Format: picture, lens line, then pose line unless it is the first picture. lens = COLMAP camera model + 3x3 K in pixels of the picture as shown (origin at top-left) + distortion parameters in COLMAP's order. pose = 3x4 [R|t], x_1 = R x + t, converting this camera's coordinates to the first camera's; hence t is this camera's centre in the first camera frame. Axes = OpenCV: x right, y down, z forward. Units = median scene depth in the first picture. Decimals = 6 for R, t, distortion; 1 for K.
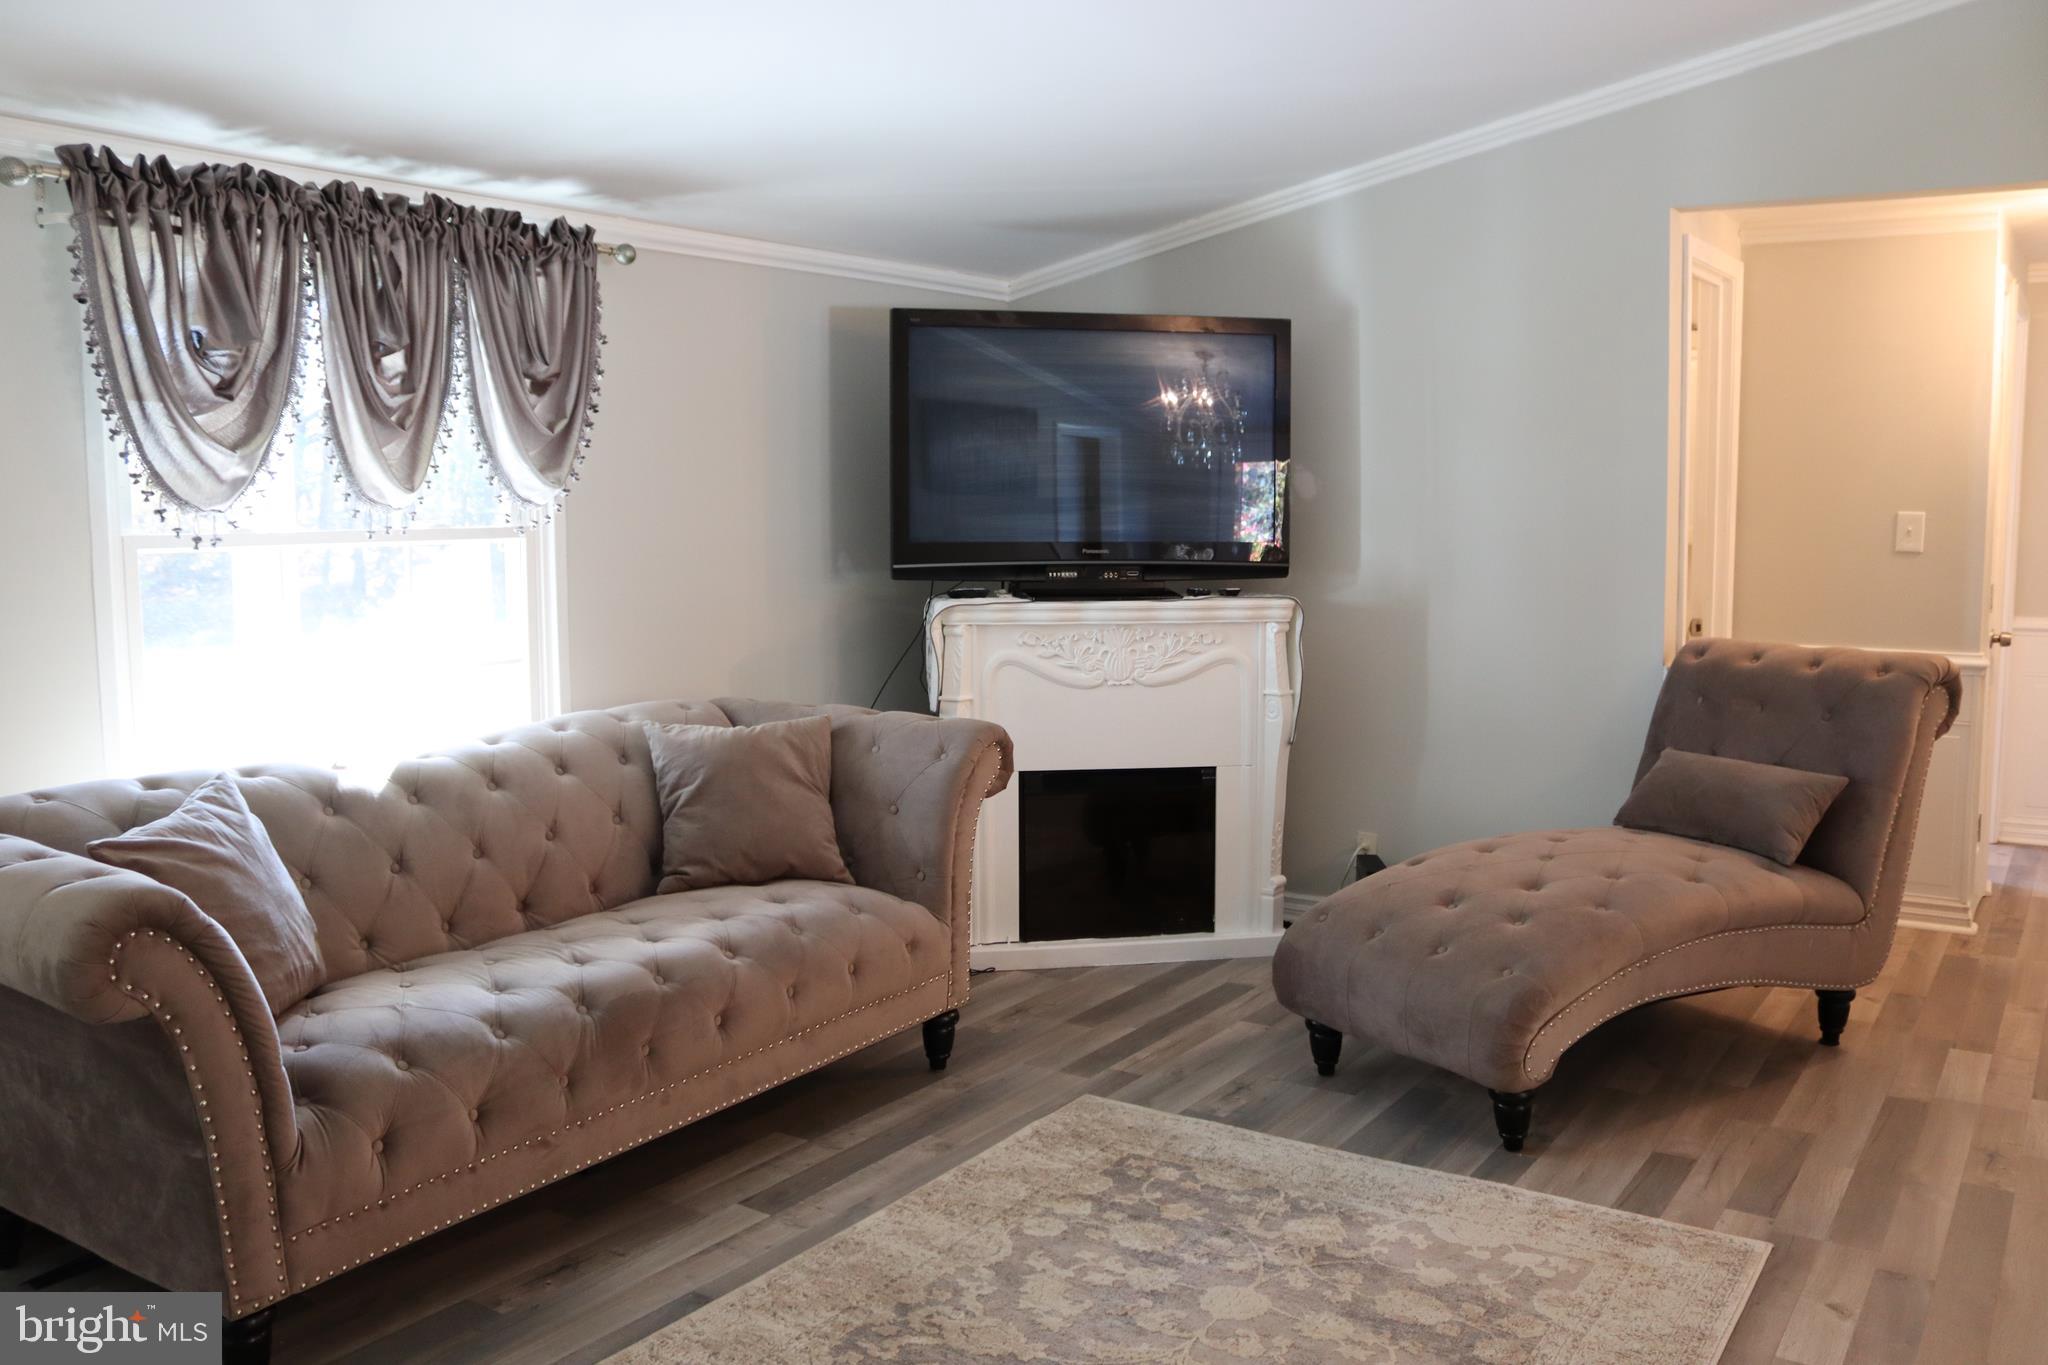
lens RADIAL K [[1693.3, 0, 1031.8], [0, 1693.3, 673.8], [0, 0, 1]] dist [-0.159006, 0.141736]
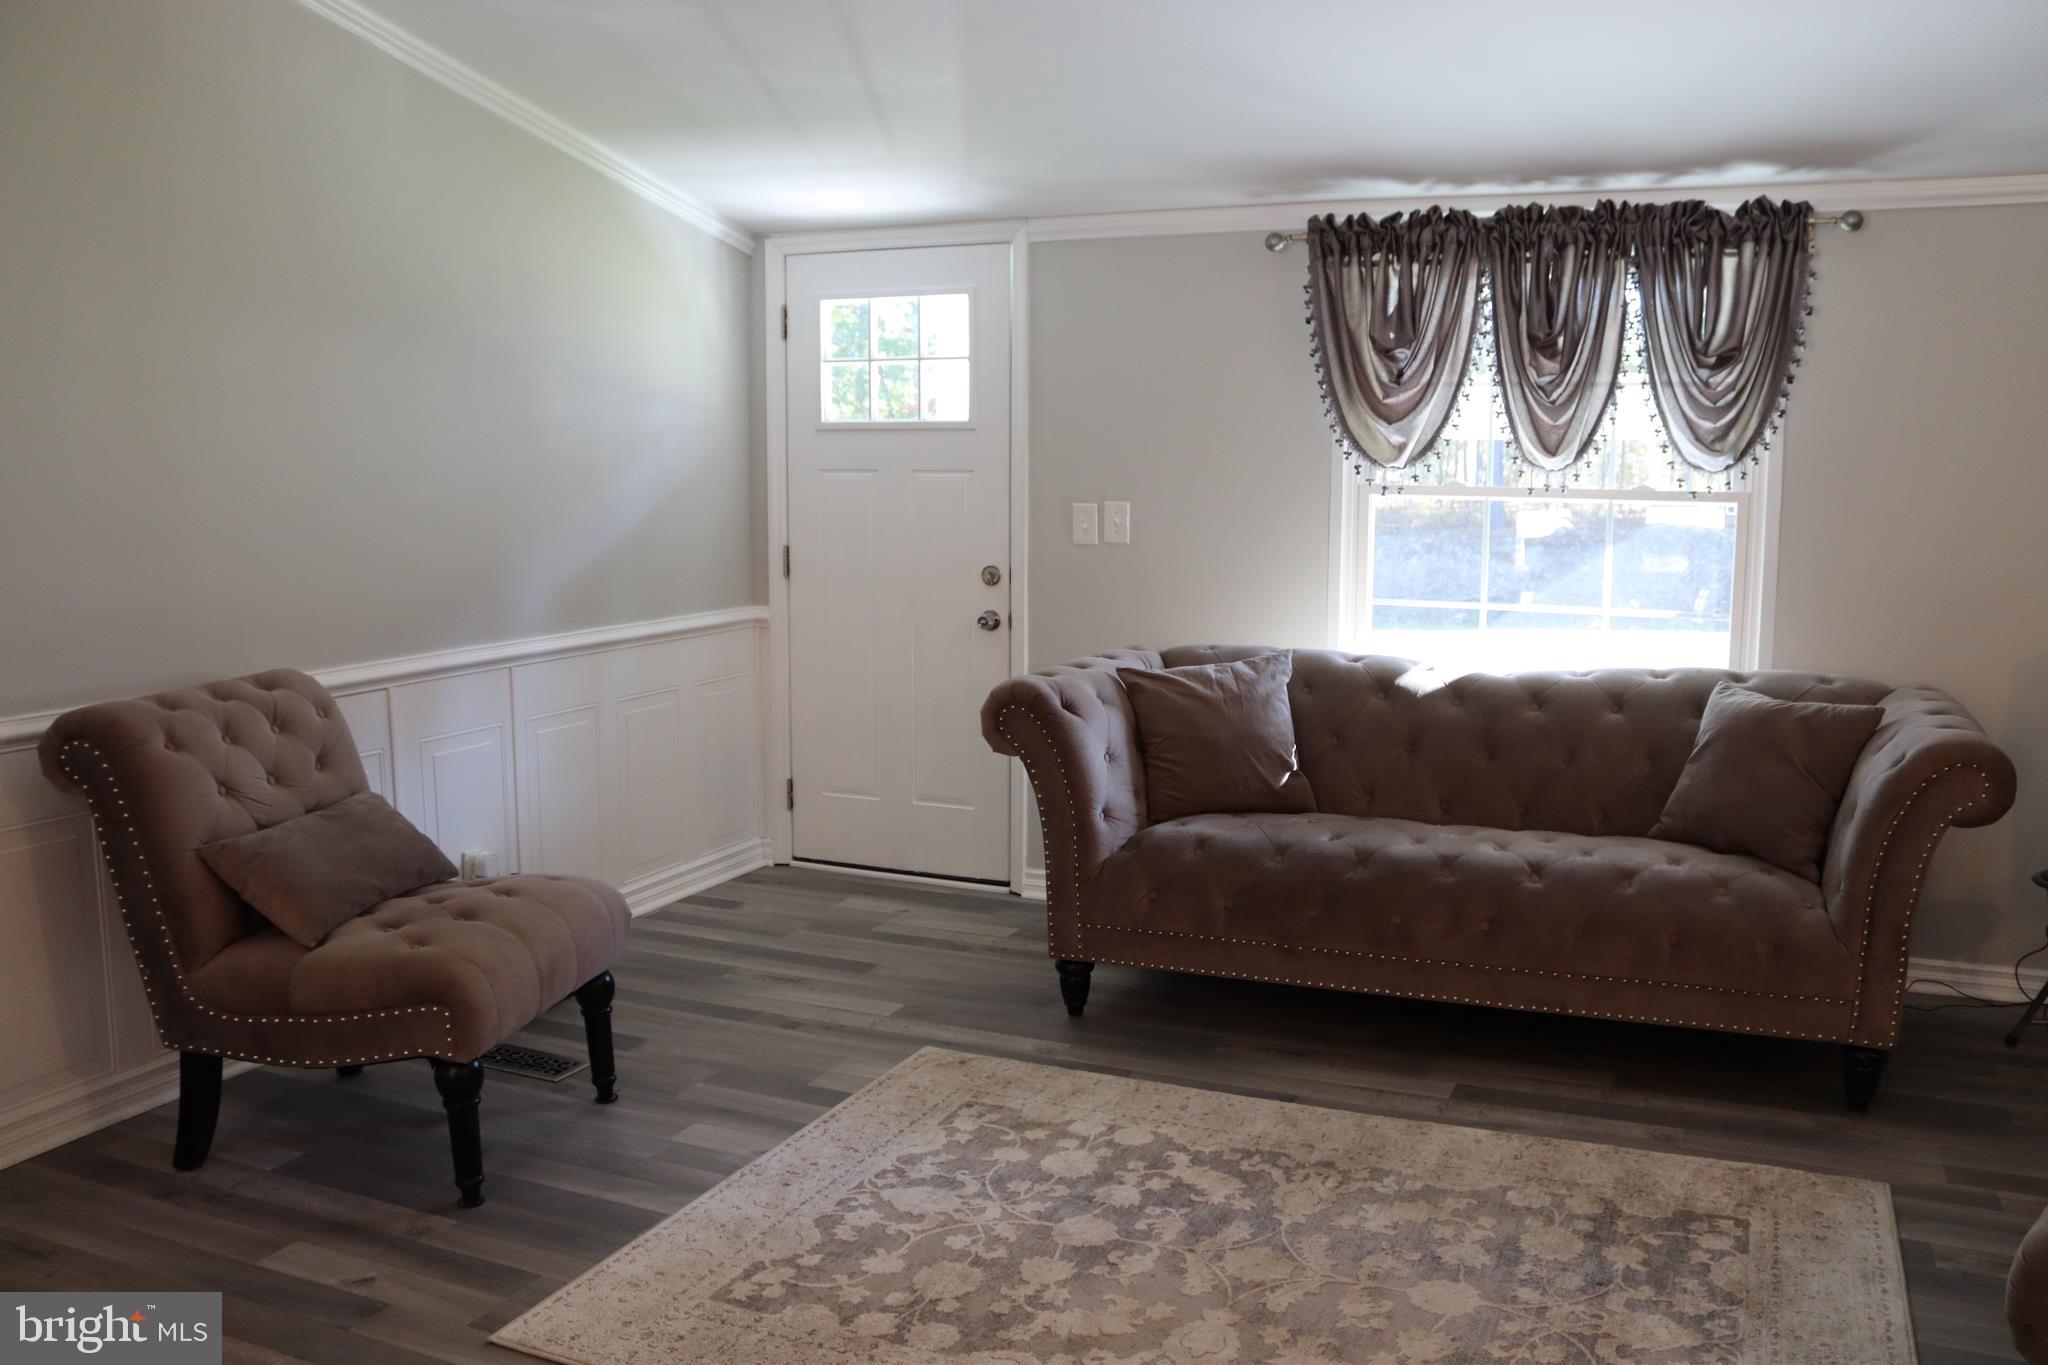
lens RADIAL K [[1693.3, 0, 1040.9], [0, 1693.3, 678.9], [0, 0, 1]] dist [-0.159006, 0.141736]
pose [[0.176482, 0.134060, -0.975132, 0.840866], [-0.106174, 0.987494, 0.116543, -0.058470], [0.978561, 0.082966, 0.188509, 0.475846]]
